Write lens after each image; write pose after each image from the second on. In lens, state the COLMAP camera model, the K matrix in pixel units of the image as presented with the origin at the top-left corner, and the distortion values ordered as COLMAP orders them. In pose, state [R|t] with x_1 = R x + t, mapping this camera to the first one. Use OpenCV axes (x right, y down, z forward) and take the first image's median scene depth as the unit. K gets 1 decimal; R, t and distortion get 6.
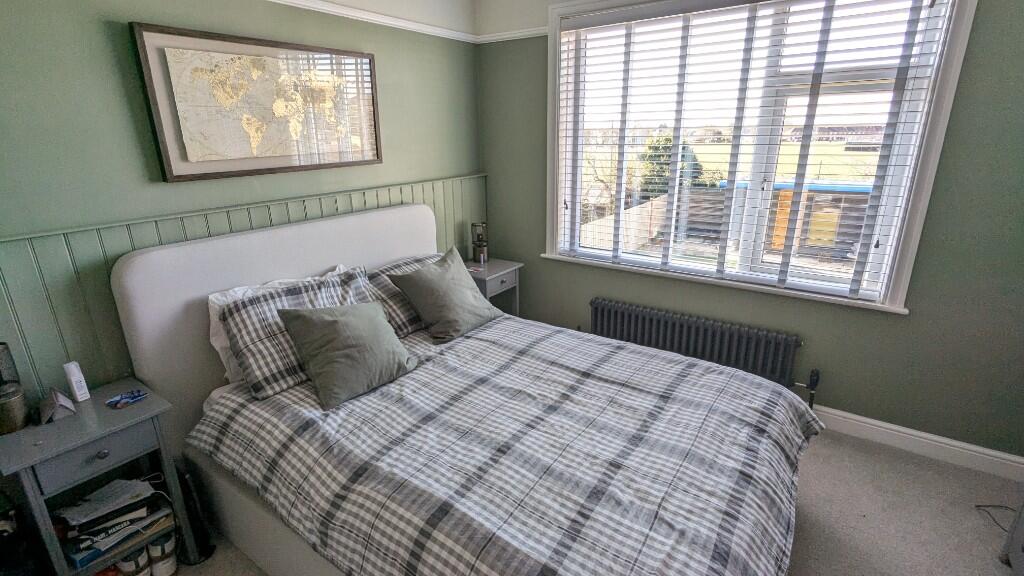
lens RADIAL K [[481.1, 0, 510.3], [0, 481.1, 285.8], [0, 0, 1]] dist [-0.000094, -0.000953]
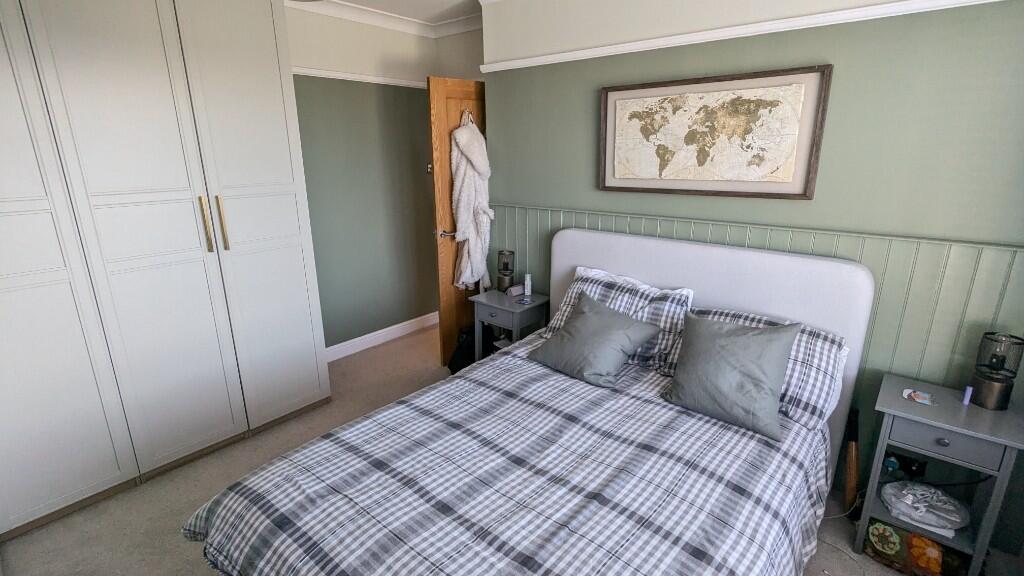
lens RADIAL K [[481.1, 0, 510.3], [0, 481.1, 285.8], [0, 0, 1]] dist [-0.000094, -0.000953]
pose [[-0.085393, 0.286078, -0.954394, 0.813924], [-0.303113, 0.905030, 0.298402, -0.301647], [0.949121, 0.314771, 0.009431, 0.799574]]
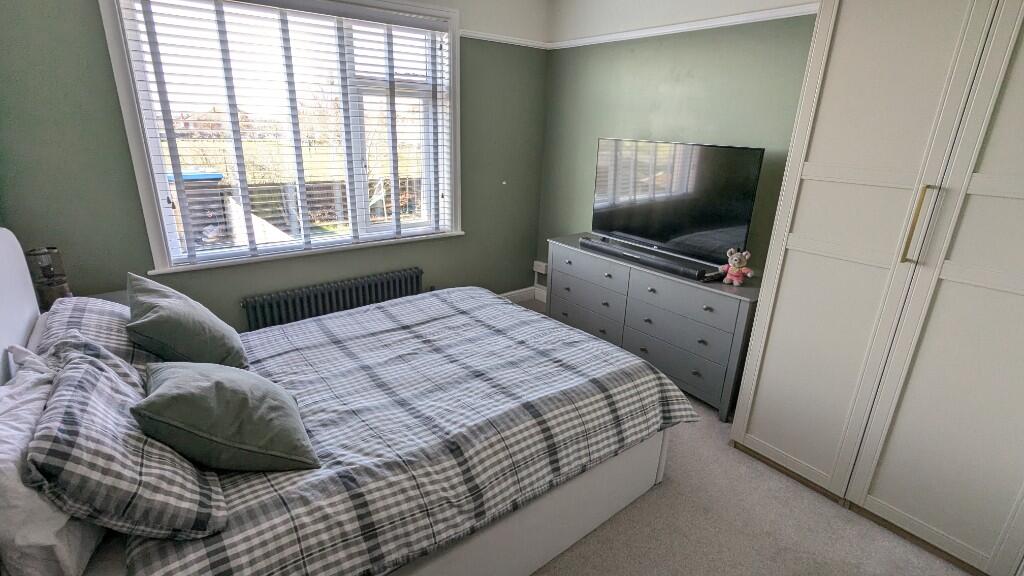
lens RADIAL K [[481.1, 0, 510.3], [0, 481.1, 285.8], [0, 0, 1]] dist [-0.000094, -0.000953]
pose [[0.285201, -0.281300, 0.916259, -0.847640], [0.264164, 0.942007, 0.206979, -0.089277], [-0.921346, 0.183012, 0.342970, 0.357892]]
